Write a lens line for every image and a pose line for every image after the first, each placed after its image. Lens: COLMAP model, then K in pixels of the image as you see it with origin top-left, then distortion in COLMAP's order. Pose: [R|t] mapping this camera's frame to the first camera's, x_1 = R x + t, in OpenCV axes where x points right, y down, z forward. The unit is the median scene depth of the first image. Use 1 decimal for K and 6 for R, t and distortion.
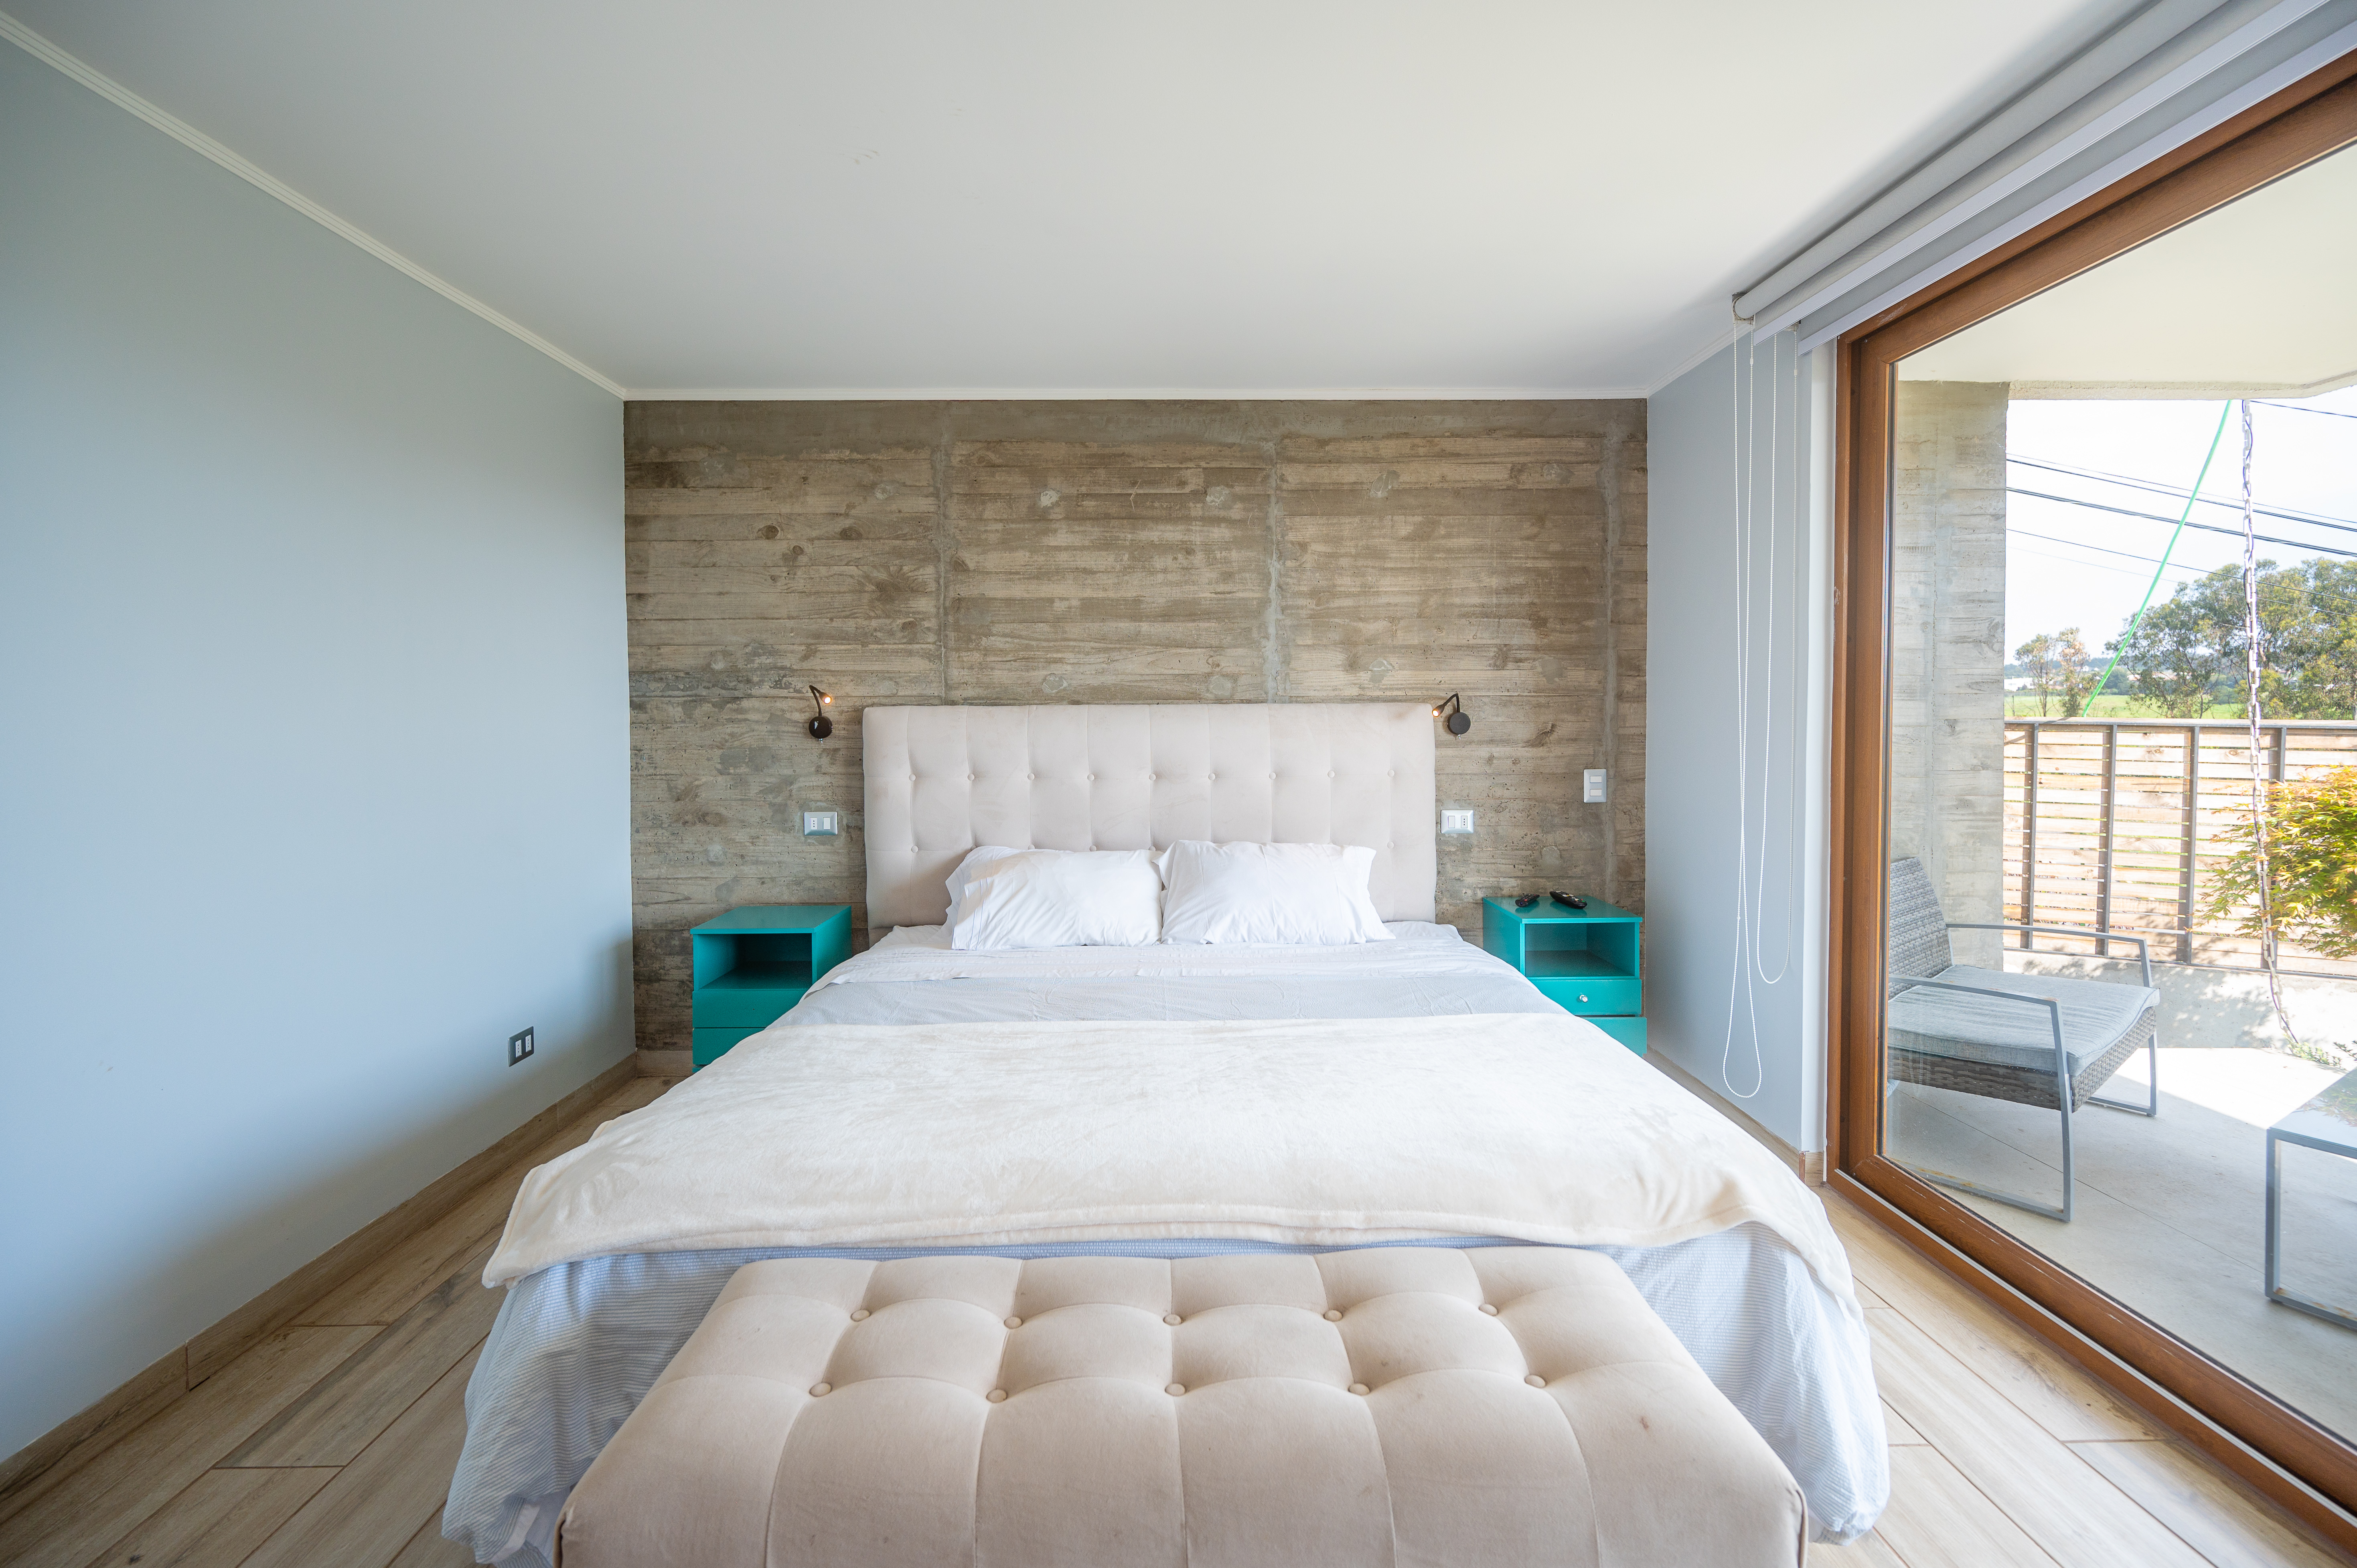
lens RADIAL K [[974.3, 0, 1192.7], [0, 974.3, 738.0], [0, 0, 1]] dist [0.000643, -0.000482]
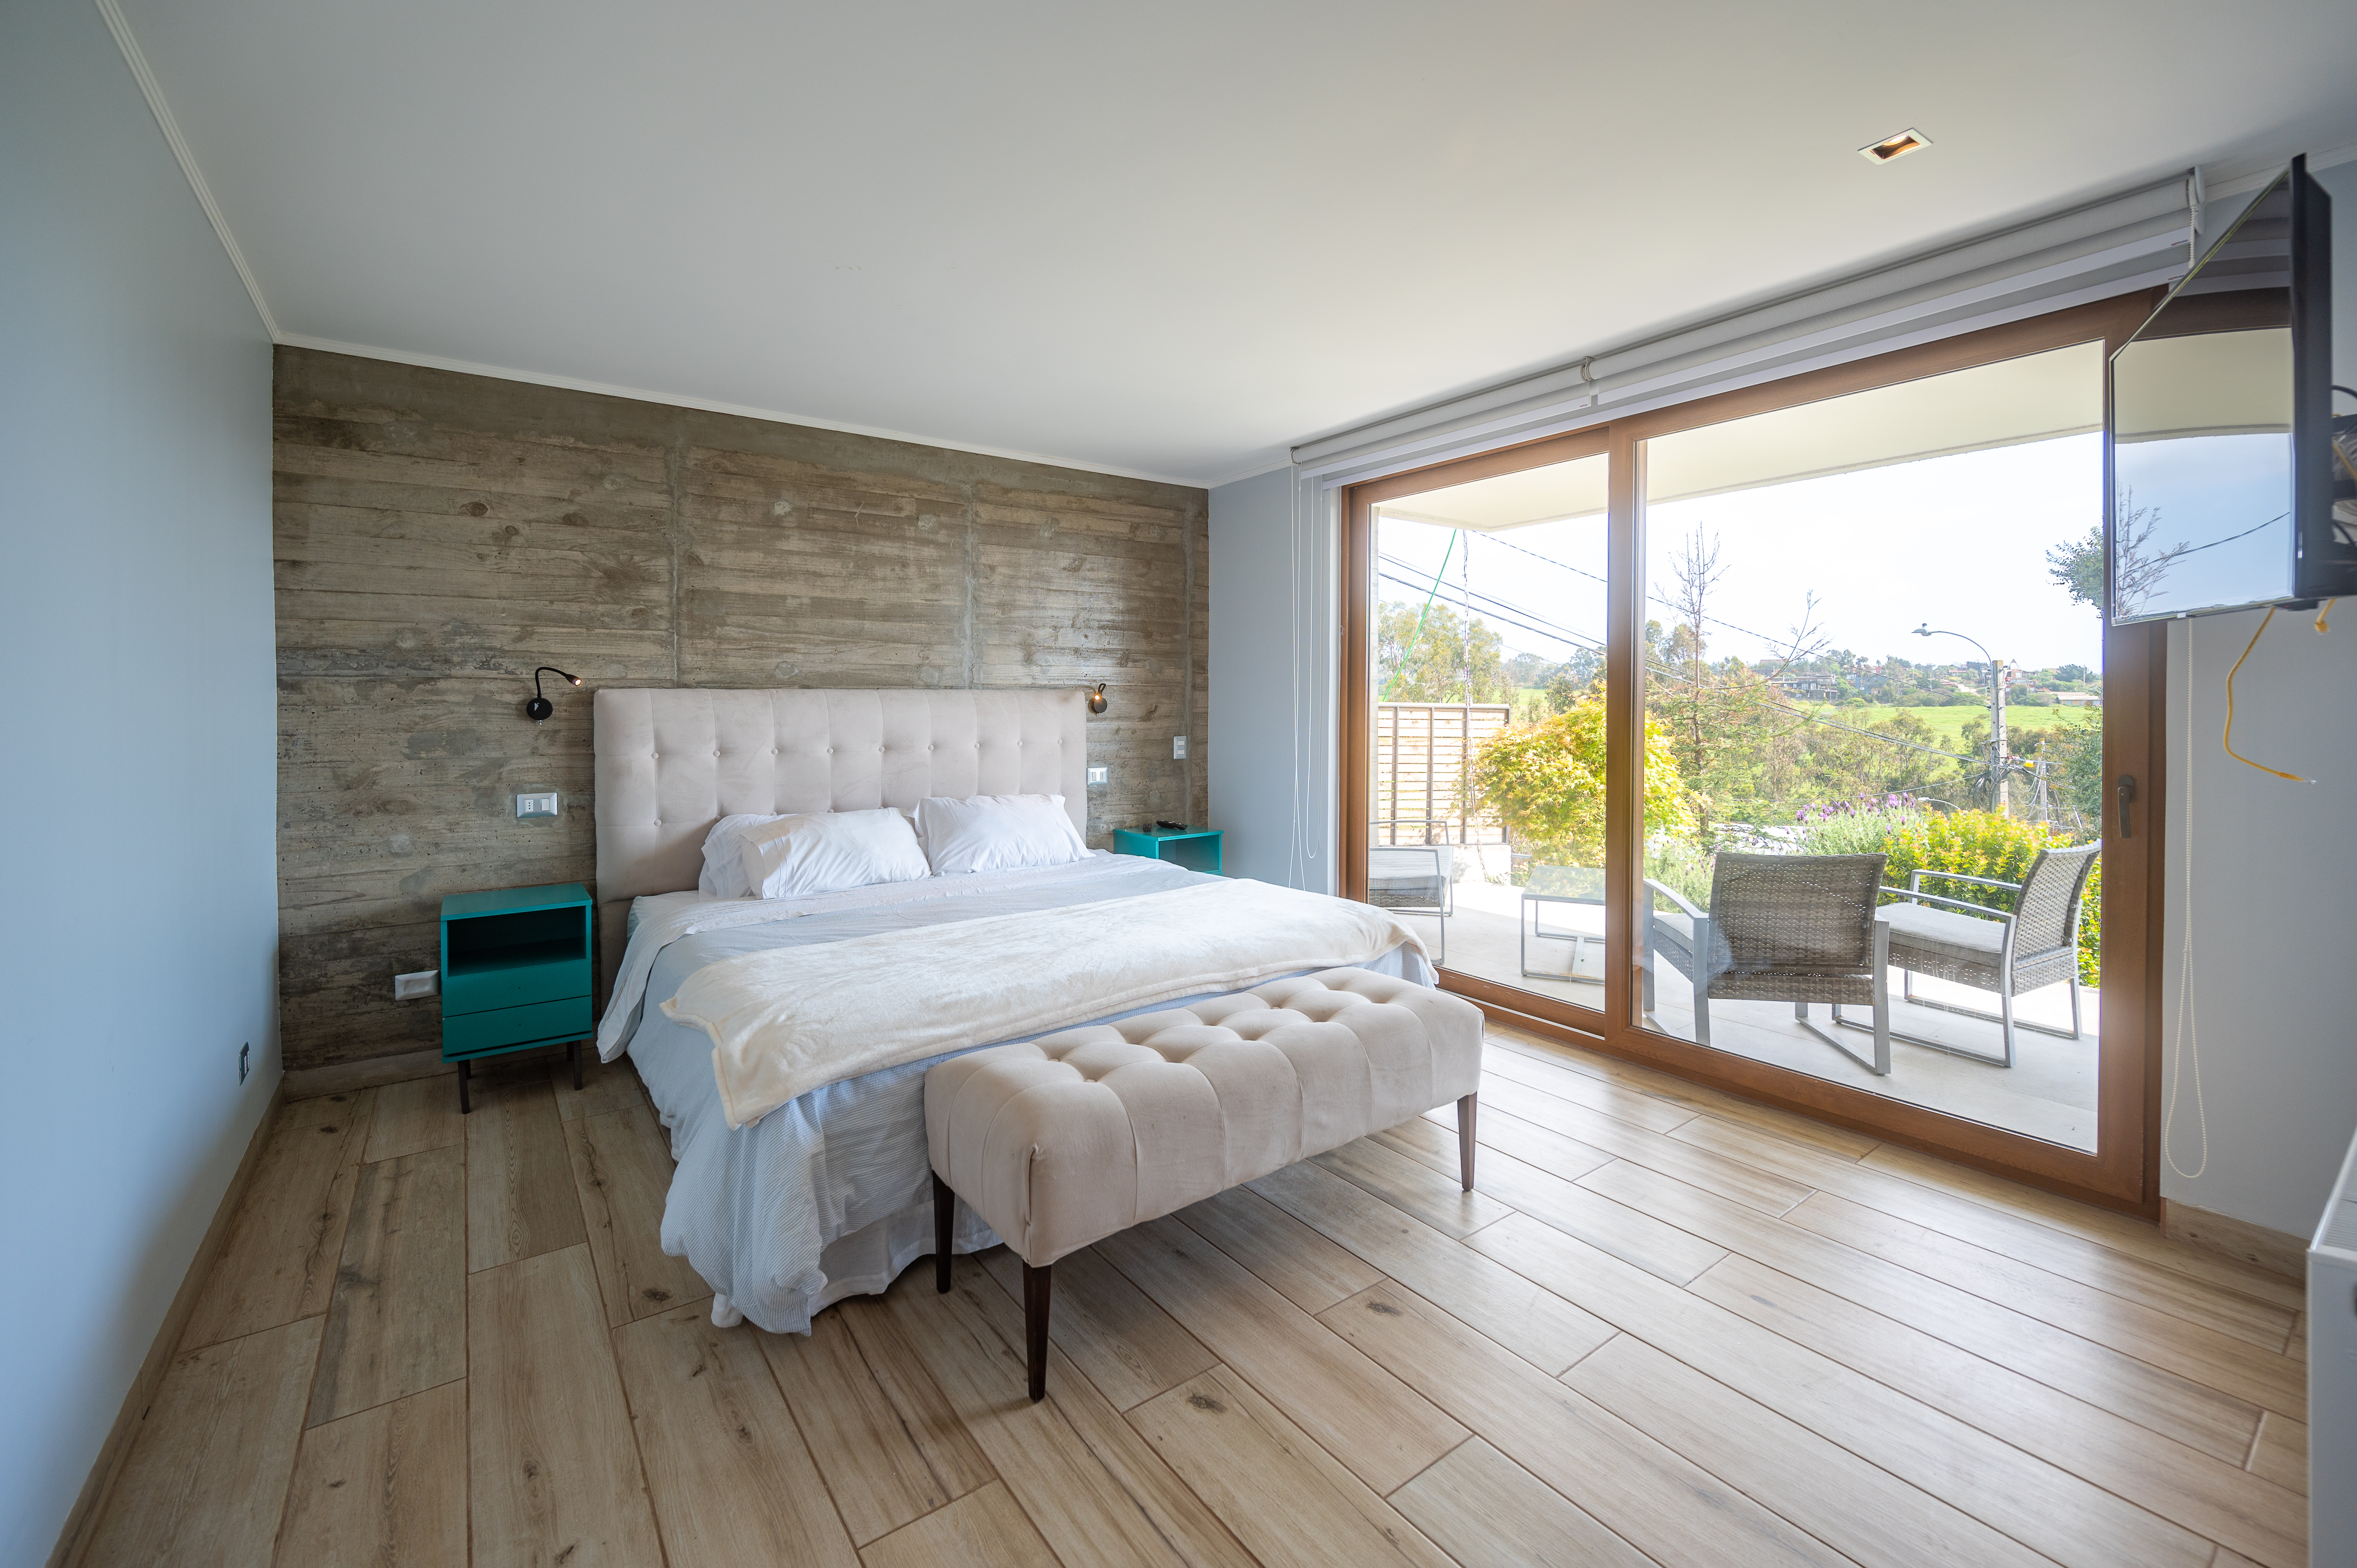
lens RADIAL K [[974.2, 0, 1113.8], [0, 974.2, 719.4], [0, 0, 1]] dist [0.000643, -0.000482]
pose [[0.839740, -0.007707, 0.542934, -0.455308], [0.010682, 0.999940, -0.002328, 0.009026], [-0.542883, 0.007755, 0.839772, -0.174467]]
